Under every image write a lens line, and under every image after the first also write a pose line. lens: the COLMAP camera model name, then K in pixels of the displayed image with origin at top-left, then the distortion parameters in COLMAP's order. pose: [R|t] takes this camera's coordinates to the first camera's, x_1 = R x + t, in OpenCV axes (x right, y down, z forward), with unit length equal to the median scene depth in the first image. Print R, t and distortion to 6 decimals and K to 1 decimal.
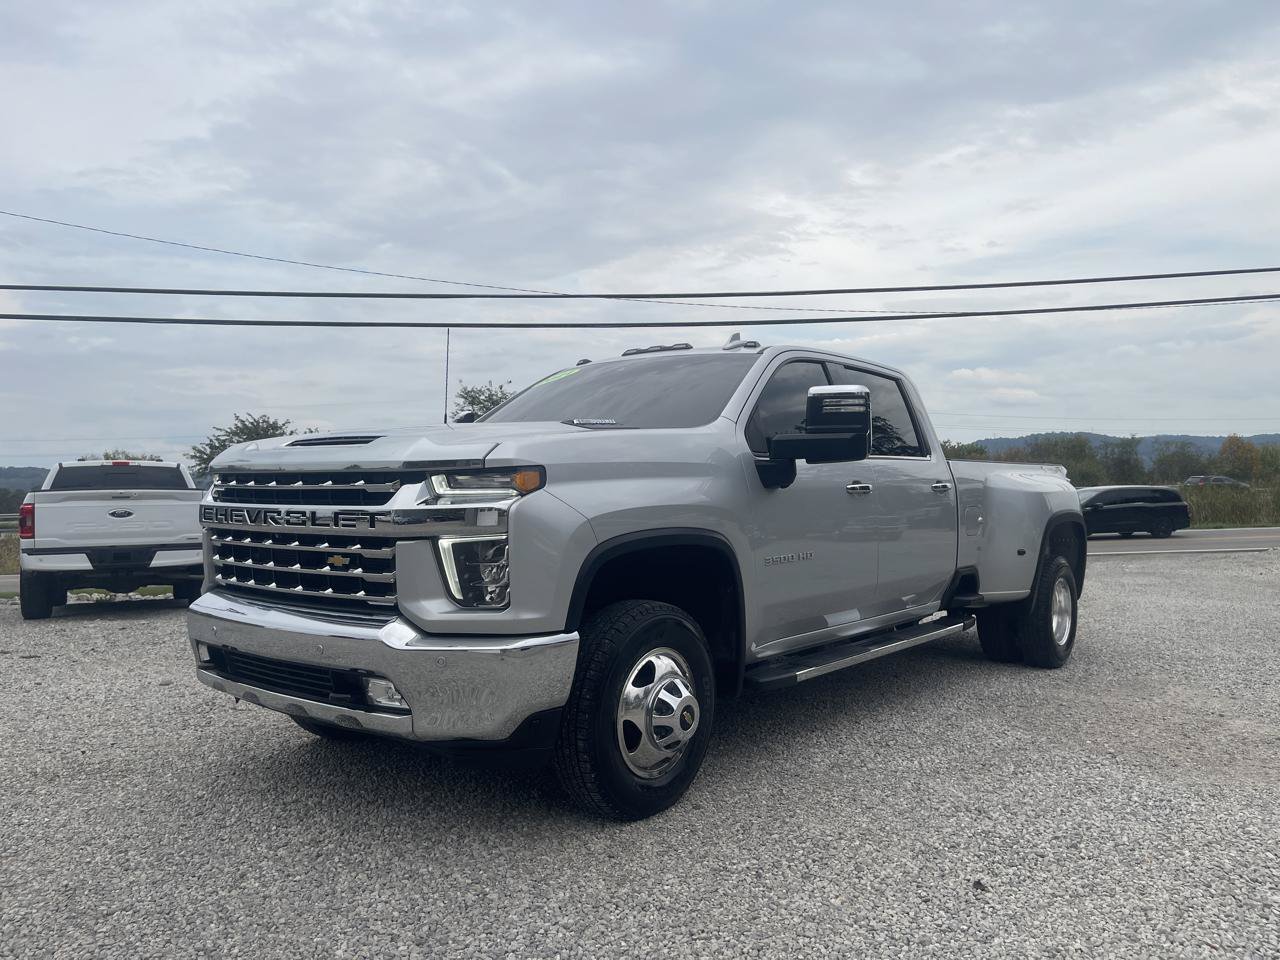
lens RADIAL K [[973.2, 0, 637.7], [0, 973.2, 481.3], [0, 0, 1]] dist [0.076484, -0.101166]
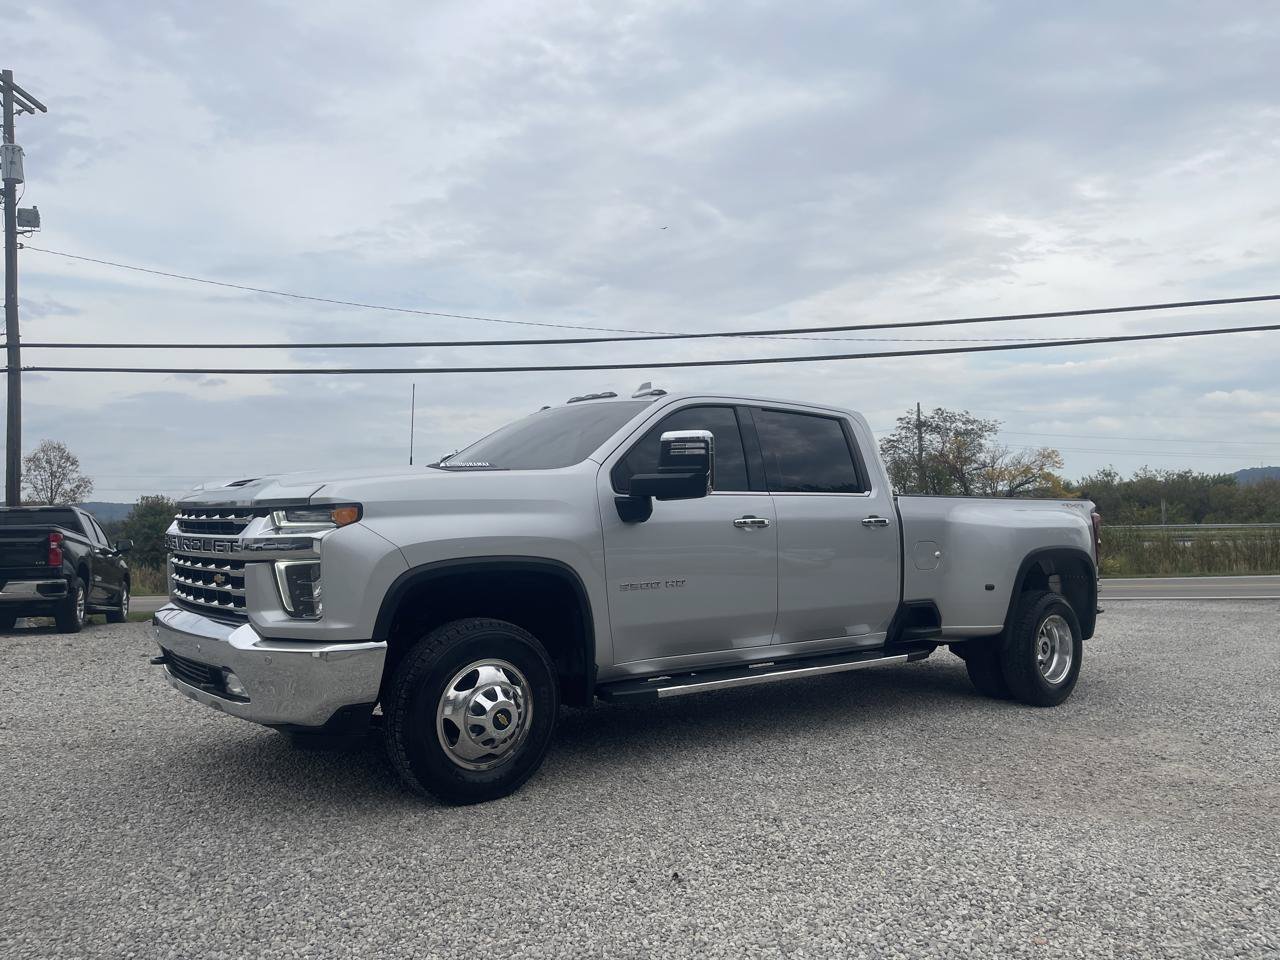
lens RADIAL K [[969.6, 0, 633.1], [0, 969.6, 475.6], [0, 0, 1]] dist [0.066797, -0.086878]
pose [[0.976505, -0.005093, -0.215435, 0.461431], [-0.003312, 0.999248, -0.038637, -0.004116], [0.215470, 0.038443, 0.975754, -0.112830]]
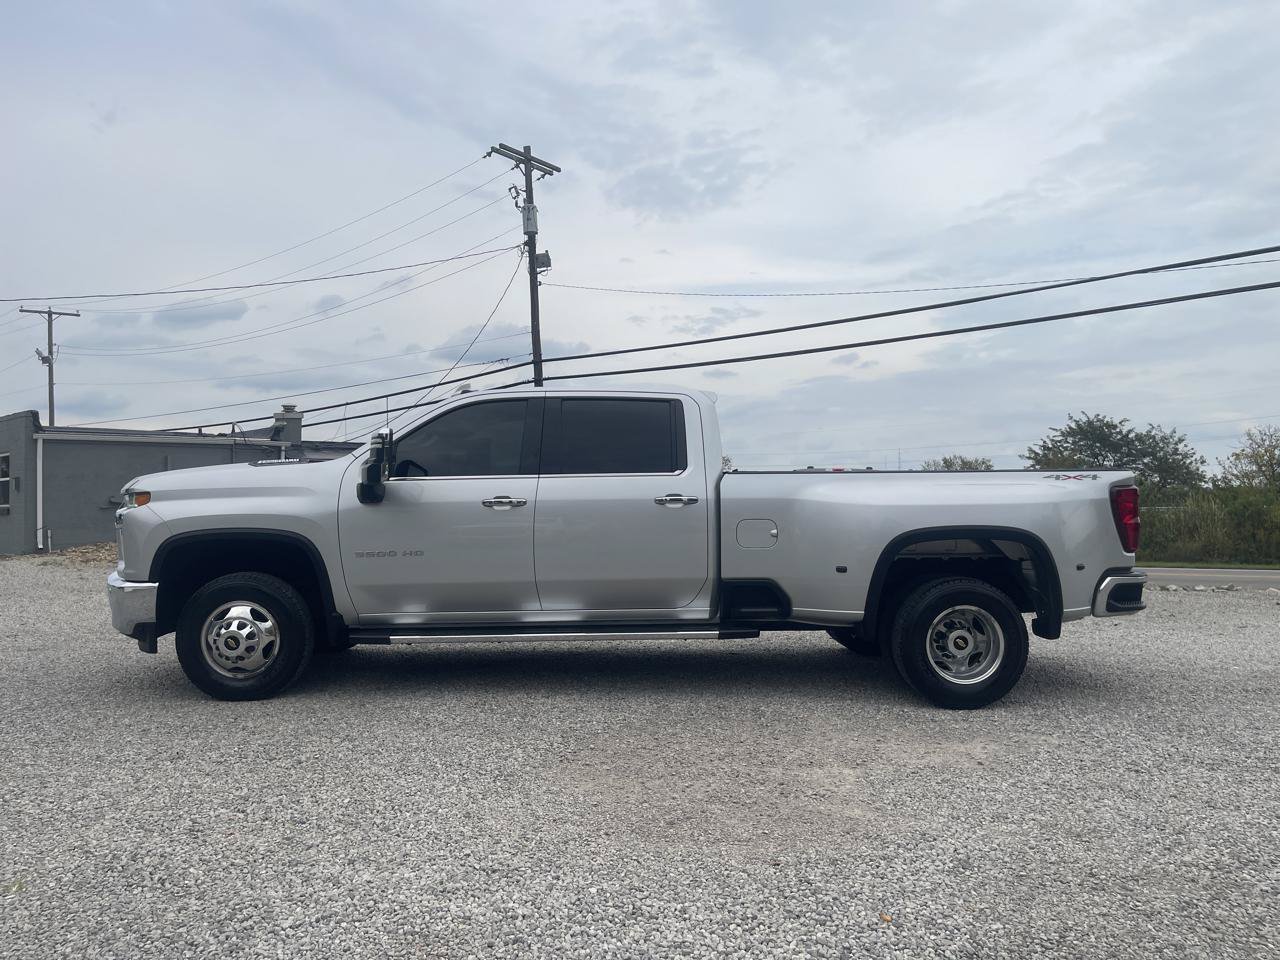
lens RADIAL K [[945.0, 0, 639.9], [0, 945.0, 460.0], [0, 0, 1]] dist [0.064523, -0.085016]
pose [[0.648008, -0.025016, -0.761223, 1.756816], [0.009440, 0.999647, -0.024815, -0.020911], [0.761575, 0.008894, 0.648016, 0.486223]]
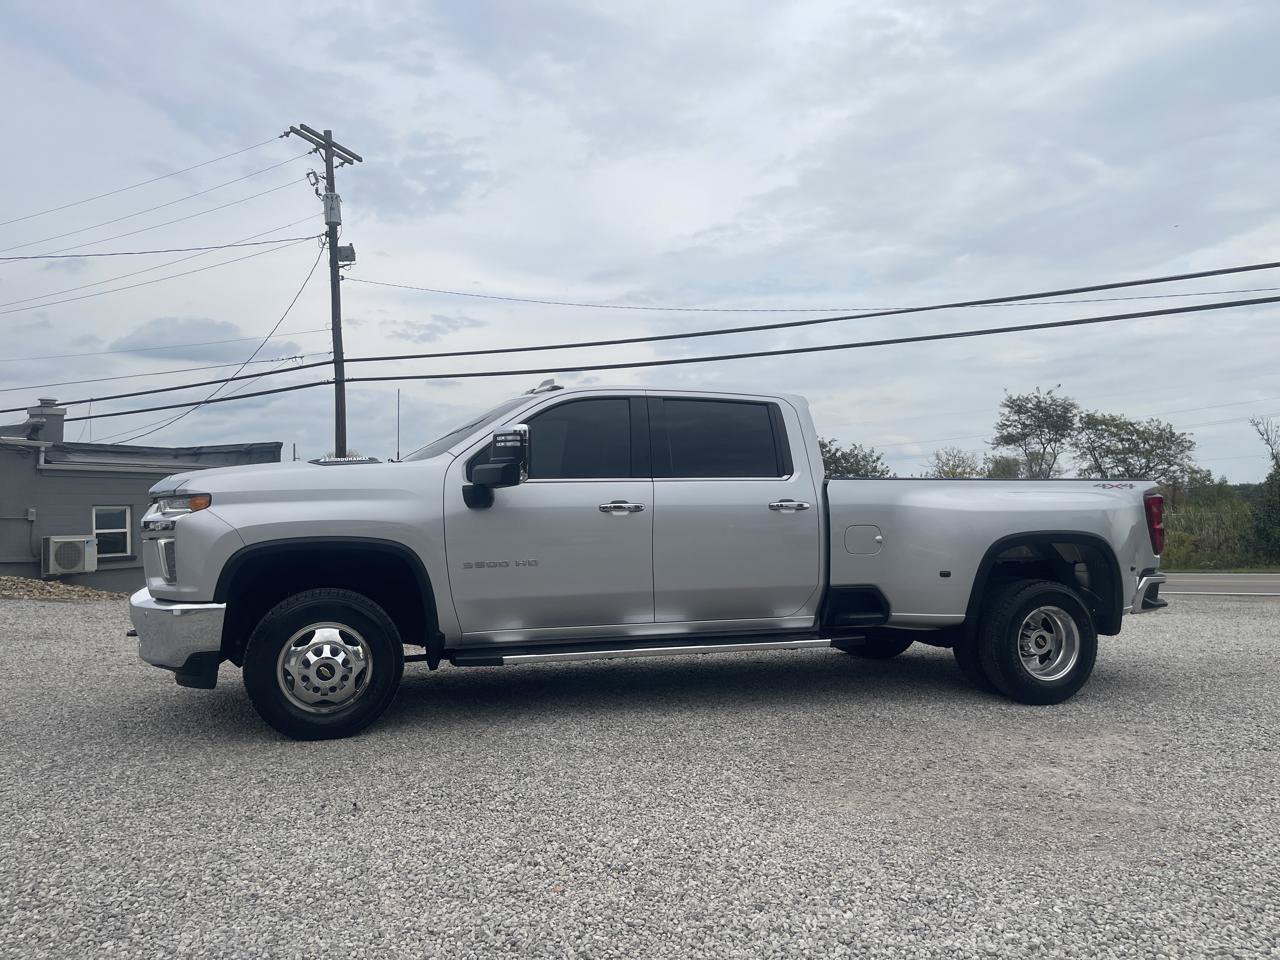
lens RADIAL K [[954.9, 0, 630.7], [0, 954.9, 464.5], [0, 0, 1]] dist [0.071523, -0.091713]
pose [[0.834719, -0.020003, -0.550313, 1.199144], [0.003300, 0.999504, -0.031325, -0.010935], [0.550667, 0.024331, 0.834370, 0.082940]]
